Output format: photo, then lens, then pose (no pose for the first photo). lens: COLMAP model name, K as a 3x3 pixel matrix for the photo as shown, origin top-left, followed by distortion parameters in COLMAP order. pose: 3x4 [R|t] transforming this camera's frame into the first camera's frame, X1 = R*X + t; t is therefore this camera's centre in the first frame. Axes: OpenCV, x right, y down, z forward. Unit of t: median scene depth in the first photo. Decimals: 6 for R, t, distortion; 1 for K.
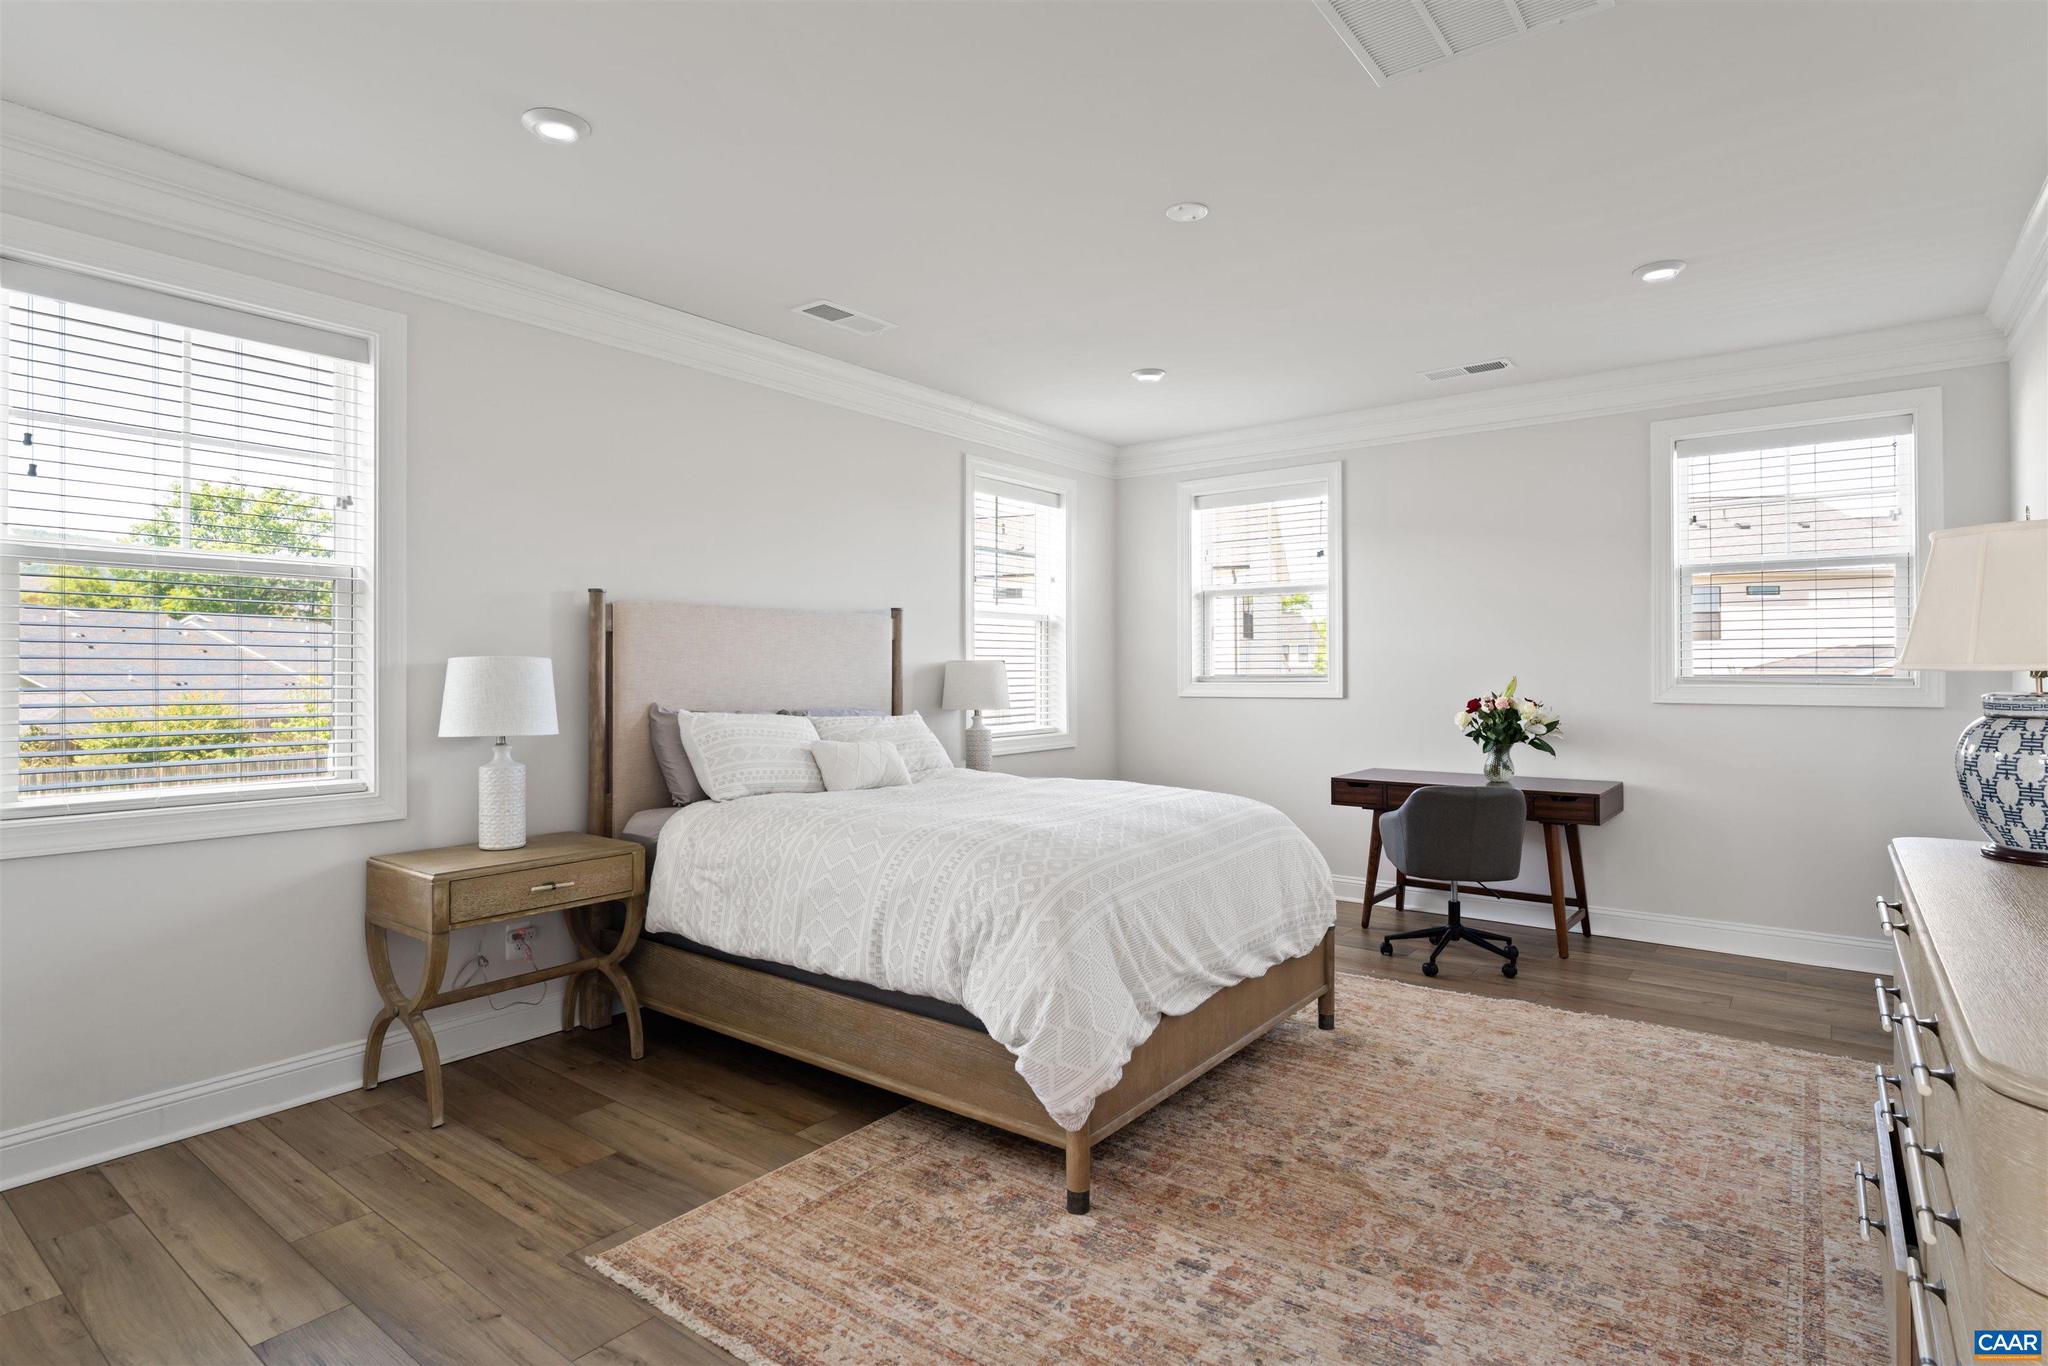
lens RADIAL K [[1049.8, 0, 1024.0], [0, 1049.8, 683.0], [0, 0, 1]] dist [0.005356, 0.000047]
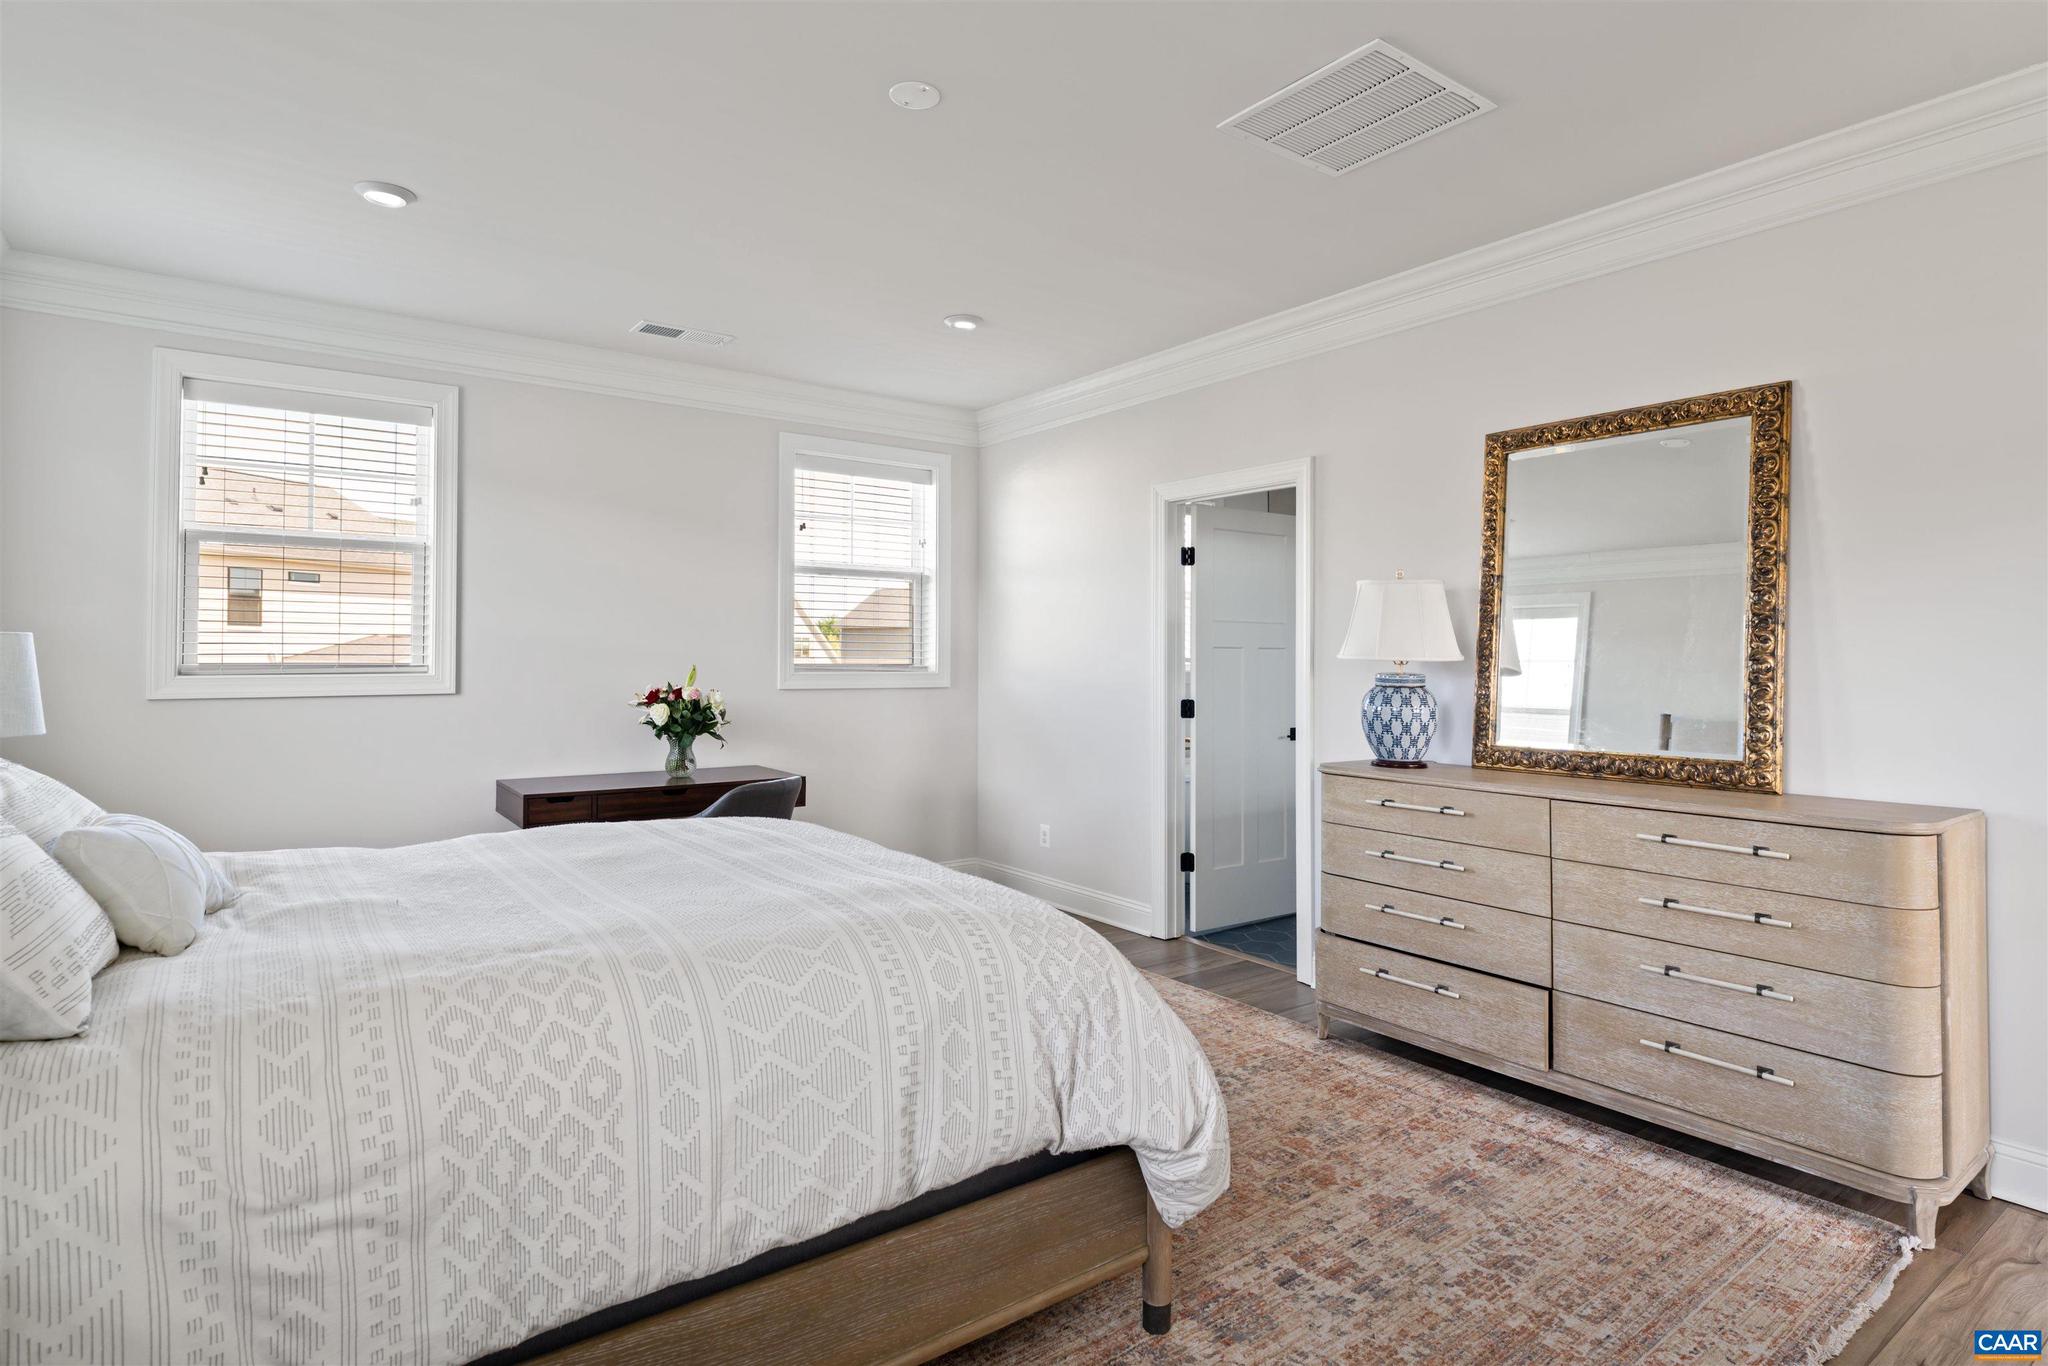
lens RADIAL K [[1085.2, 0, 1030.0], [0, 1085.2, 646.9], [0, 0, 1]] dist [0.000628, -0.000049]
pose [[0.277134, 0.011631, 0.960761, -0.654184], [0.008872, 0.999853, -0.014663, -0.008336], [-0.960790, 0.012588, 0.276991, 0.714900]]
